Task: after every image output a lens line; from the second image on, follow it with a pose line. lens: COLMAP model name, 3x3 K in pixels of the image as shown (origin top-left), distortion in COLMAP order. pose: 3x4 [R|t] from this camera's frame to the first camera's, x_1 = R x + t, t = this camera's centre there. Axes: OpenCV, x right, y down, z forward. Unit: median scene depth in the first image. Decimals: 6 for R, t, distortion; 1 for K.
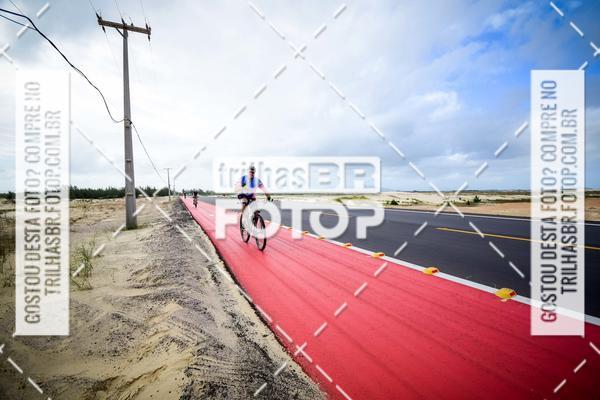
lens RADIAL K [[265.2, 0, 302.8], [0, 265.2, 198.1], [0, 0, 1]] dist [0.012536, -0.021940]
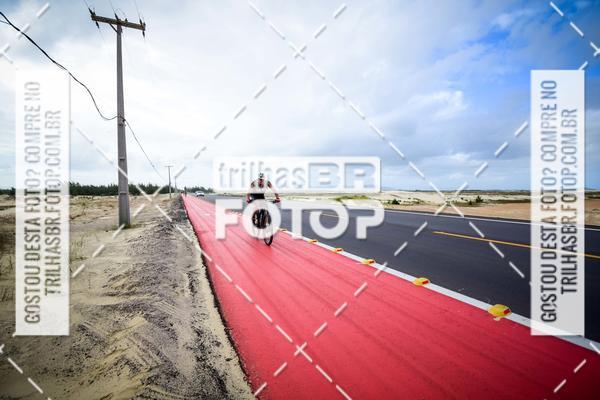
lens RADIAL K [[265.2, 0, 303.1], [0, 265.2, 197.8], [0, 0, 1]] dist [0.012536, -0.021940]
pose [[0.999943, 0.008865, -0.005891, 0.082192], [-0.008836, 0.999949, 0.004916, -0.027998], [0.005934, -0.004864, 0.999971, 0.075022]]
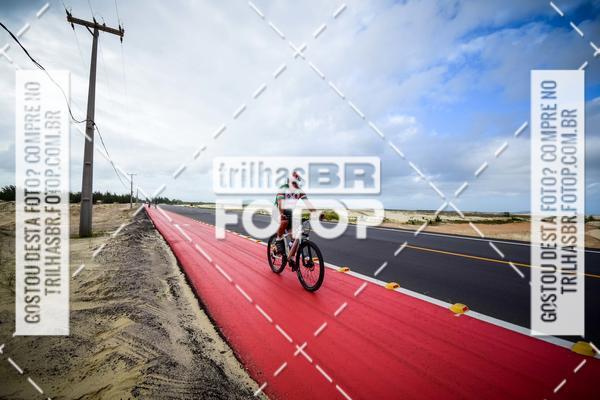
lens RADIAL K [[265.2, 0, 302.1], [0, 265.2, 197.7], [0, 0, 1]] dist [0.012536, -0.021940]
pose [[0.993463, 0.046052, 0.104456, 0.012174], [-0.040379, 0.997625, -0.055794, 0.002810], [-0.106777, 0.051212, 0.992963, -0.007987]]
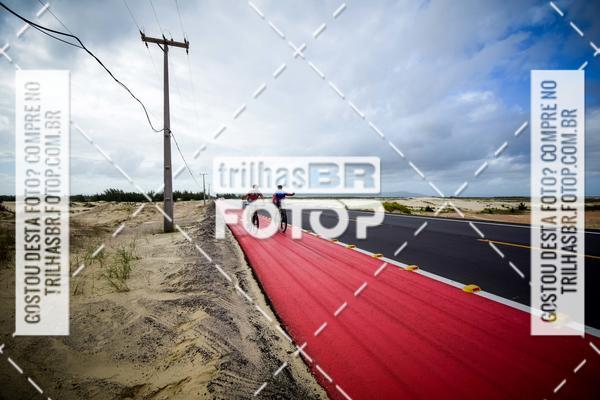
lens RADIAL K [[265.2, 0, 302.7], [0, 265.2, 198.4], [0, 0, 1]] dist [0.012536, -0.021940]
pose [[0.993753, 0.008610, -0.111270, 0.005900], [-0.010577, 0.999798, -0.017097, -0.017985], [0.111100, 0.018167, 0.993643, 0.028177]]
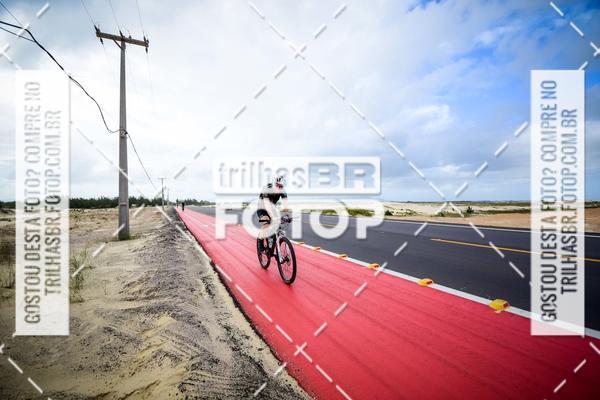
lens RADIAL K [[265.2, 0, 302.7], [0, 265.2, 198.1], [0, 0, 1]] dist [0.012536, -0.021940]
pose [[0.999814, 0.003505, 0.018955, -0.003698], [-0.002764, 0.999236, -0.038980, -0.004893], [-0.019077, 0.038921, 0.999060, -0.009553]]
